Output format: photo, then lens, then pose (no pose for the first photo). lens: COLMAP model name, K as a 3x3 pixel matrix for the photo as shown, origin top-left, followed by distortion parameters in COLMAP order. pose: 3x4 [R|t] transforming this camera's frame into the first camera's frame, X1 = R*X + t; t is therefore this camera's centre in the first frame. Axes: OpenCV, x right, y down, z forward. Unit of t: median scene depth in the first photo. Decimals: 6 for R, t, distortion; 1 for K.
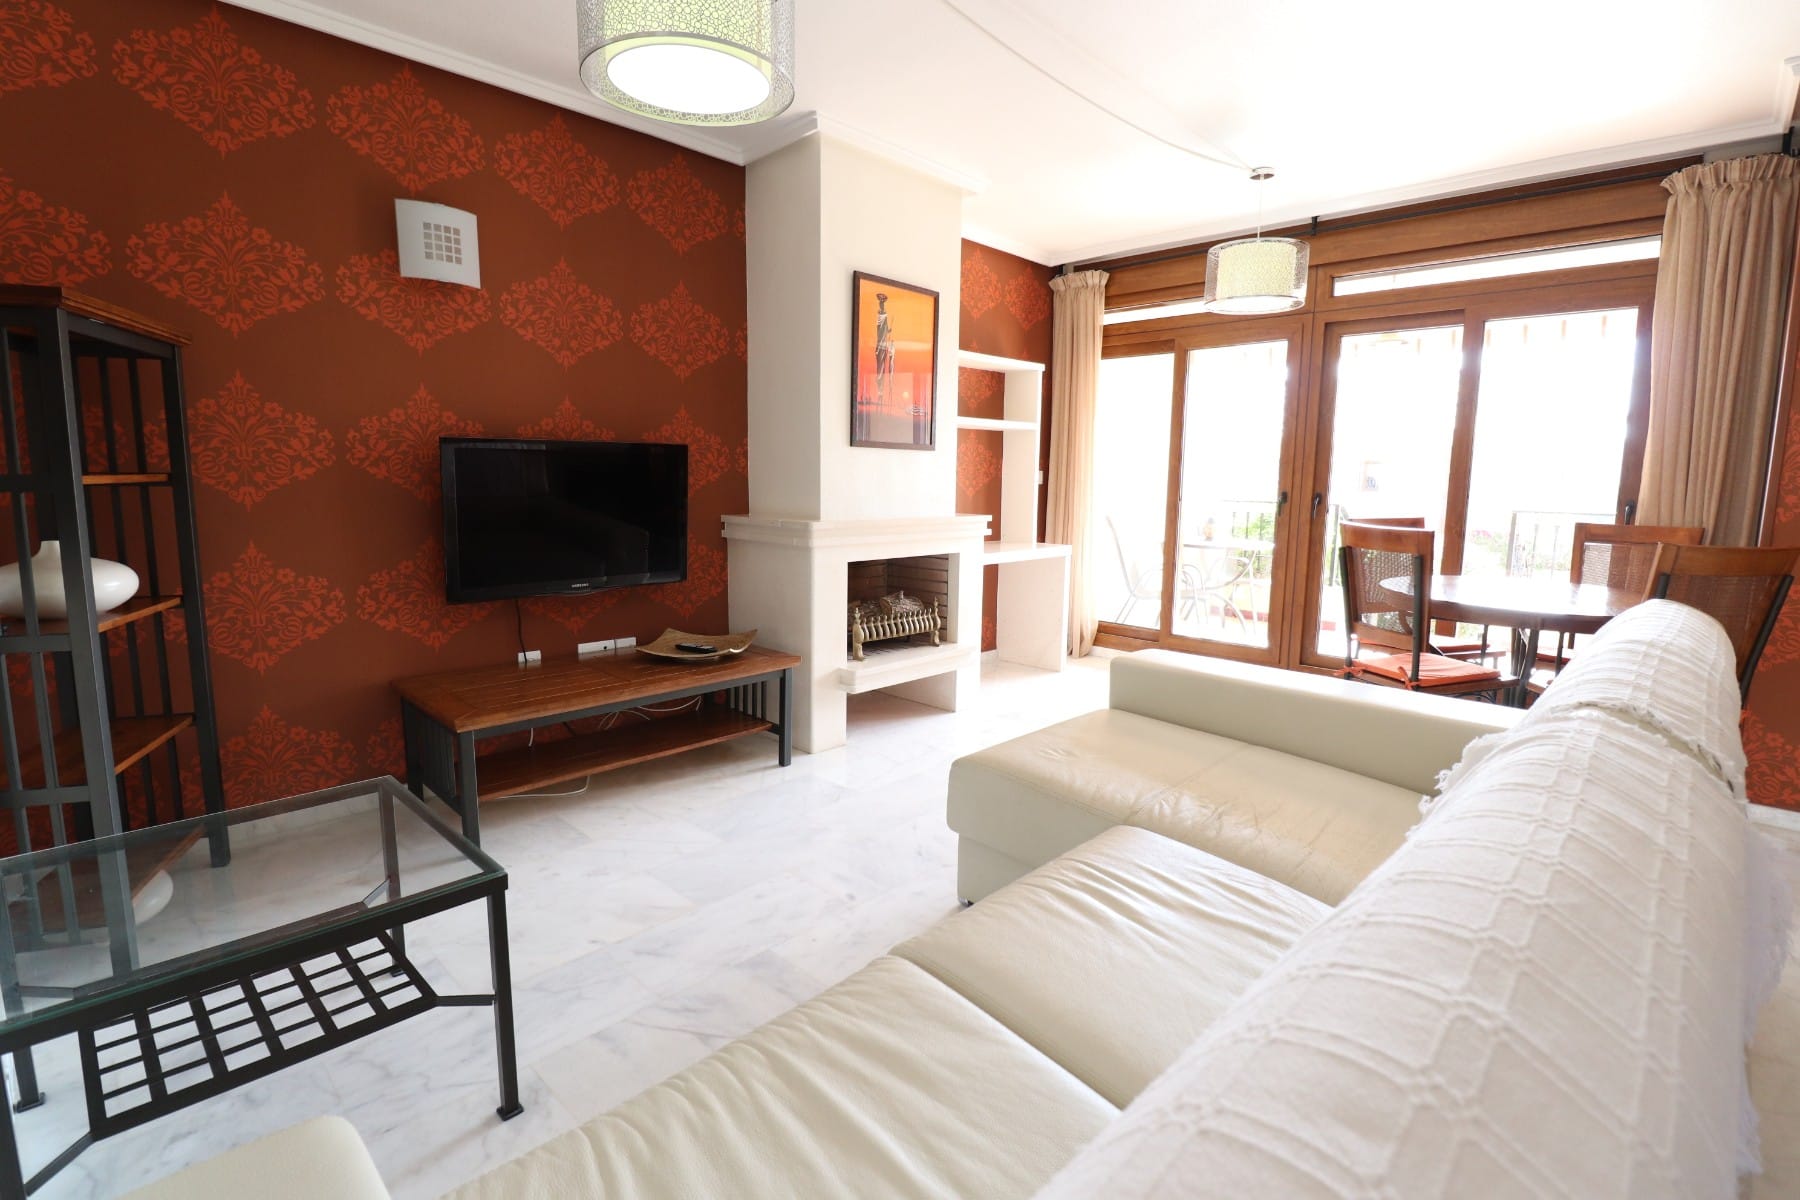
lens RADIAL K [[845.6, 0, 903.5], [0, 845.6, 588.2], [0, 0, 1]] dist [0.000000, -0.007320]
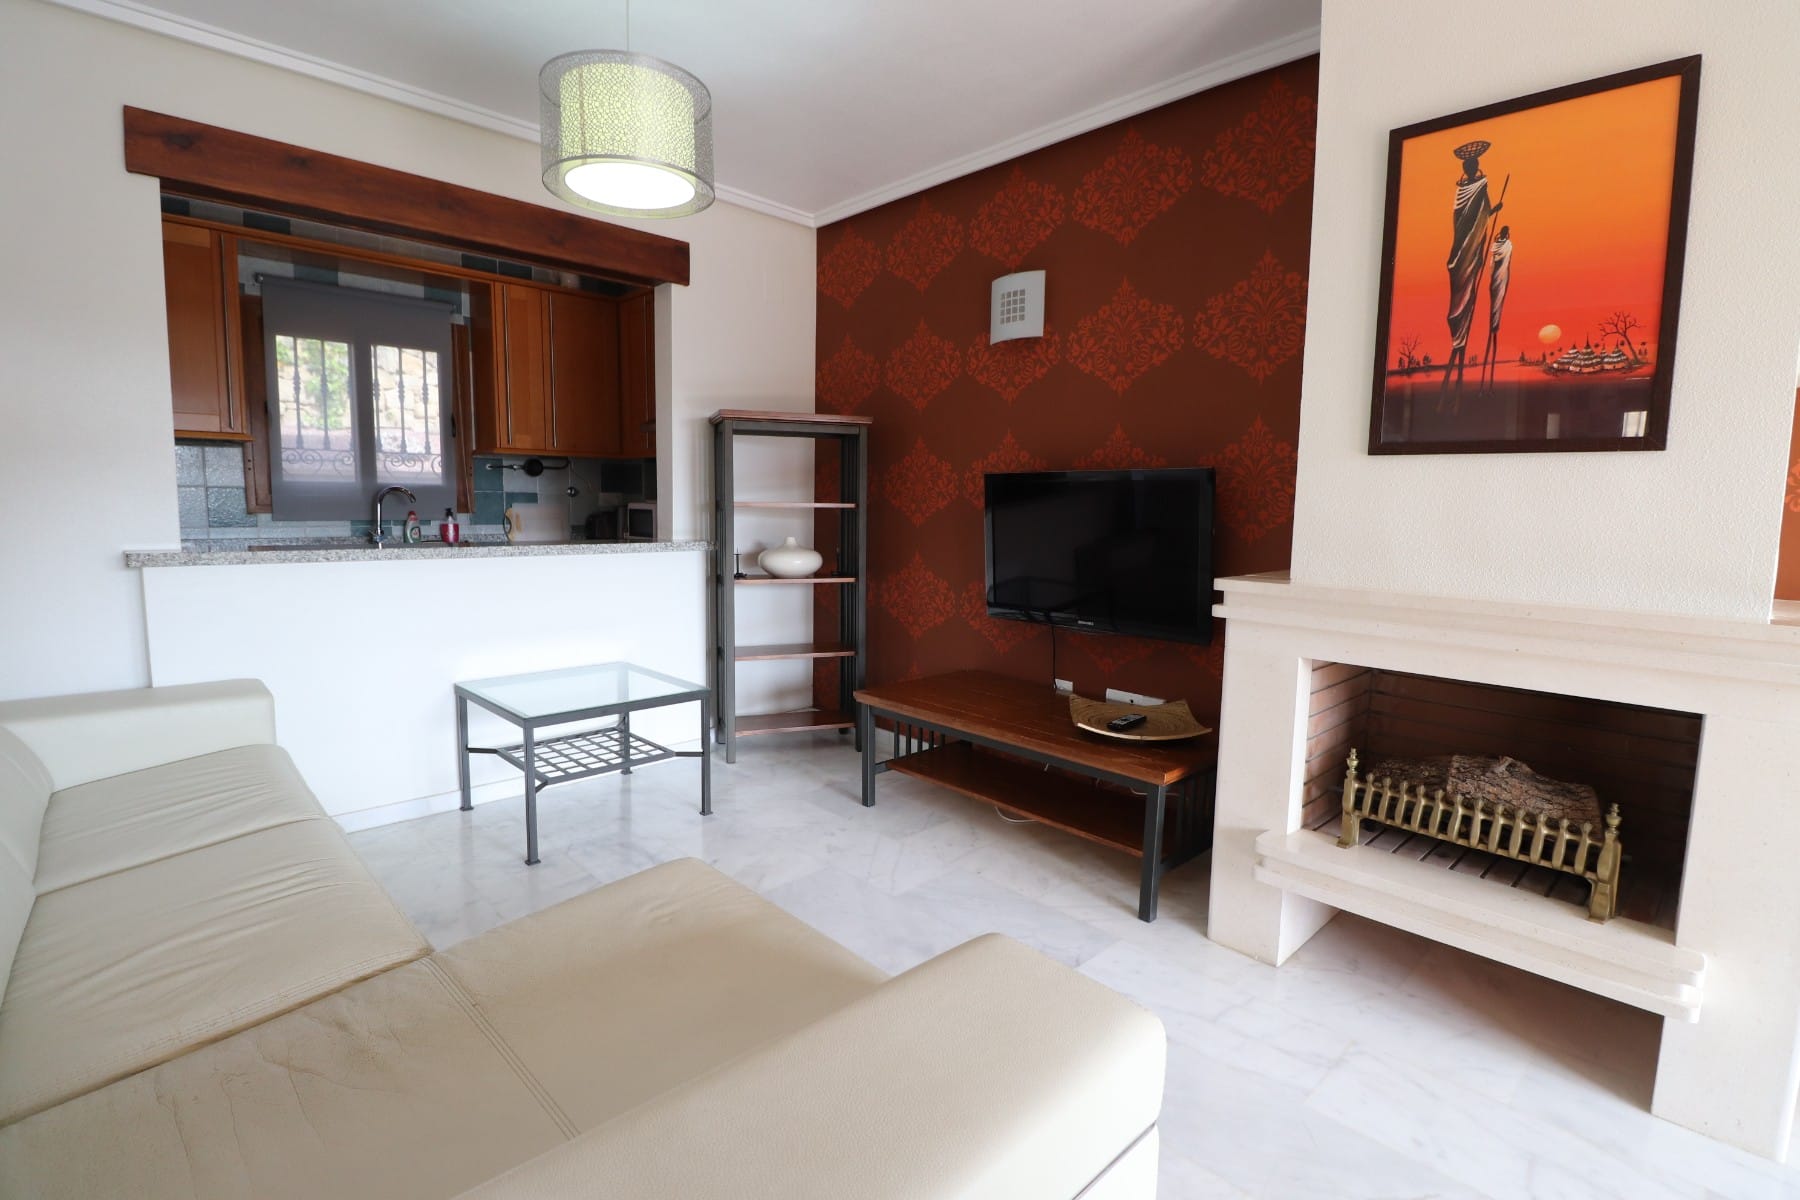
lens RADIAL K [[845.6, 0, 903.5], [0, 845.6, 588.2], [0, 0, 1]] dist [0.000000, -0.007320]
pose [[-0.037303, 0.091125, -0.995141, 0.561159], [-0.146439, 0.984585, 0.095648, -0.101906], [0.988516, 0.149296, -0.023384, 0.811268]]
